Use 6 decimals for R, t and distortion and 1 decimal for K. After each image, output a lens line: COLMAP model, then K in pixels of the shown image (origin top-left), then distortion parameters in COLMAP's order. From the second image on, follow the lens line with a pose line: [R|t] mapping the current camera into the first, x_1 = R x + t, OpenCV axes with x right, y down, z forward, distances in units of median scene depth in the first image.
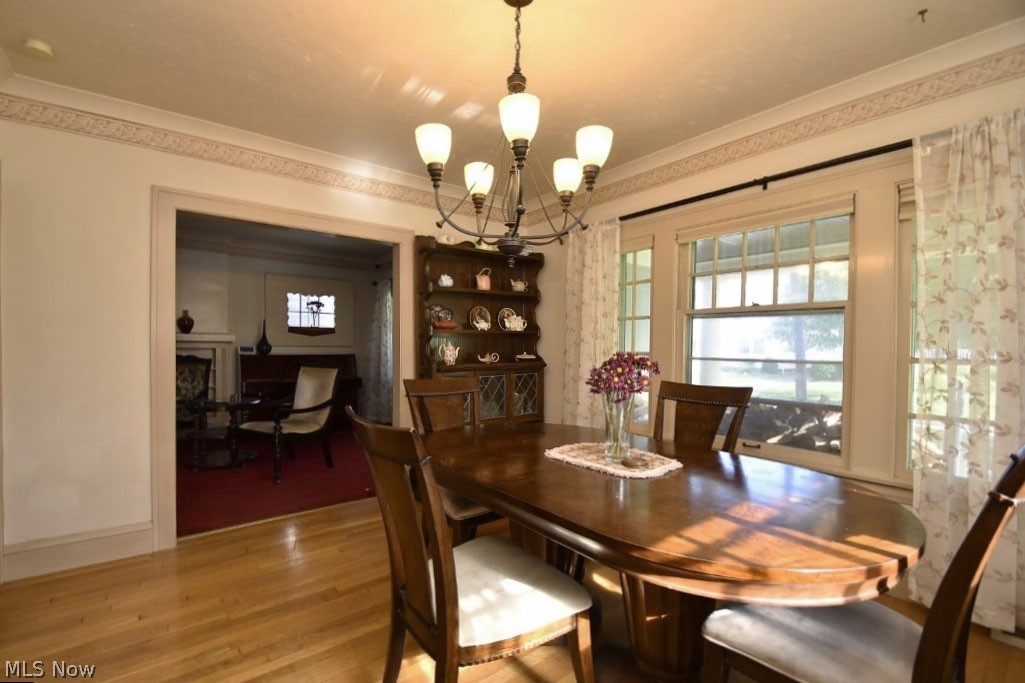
lens RADIAL K [[450.8, 0, 497.1], [0, 450.8, 349.5], [0, 0, 1]] dist [0.002274, -0.010368]
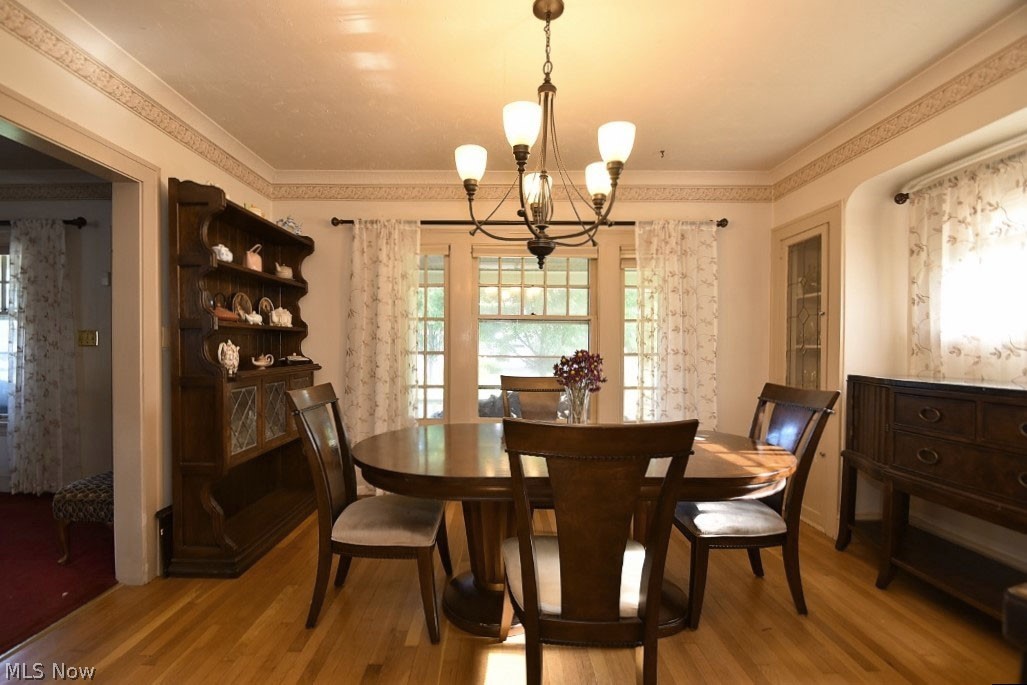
lens RADIAL K [[451.6, 0, 498.1], [0, 451.6, 350.5], [0, 0, 1]] dist [0.002274, -0.010368]
pose [[0.614517, -0.004400, 0.788891, -0.433947], [0.005197, 0.999985, 0.001529, 0.002525], [-0.788886, 0.003160, 0.614531, 0.227215]]
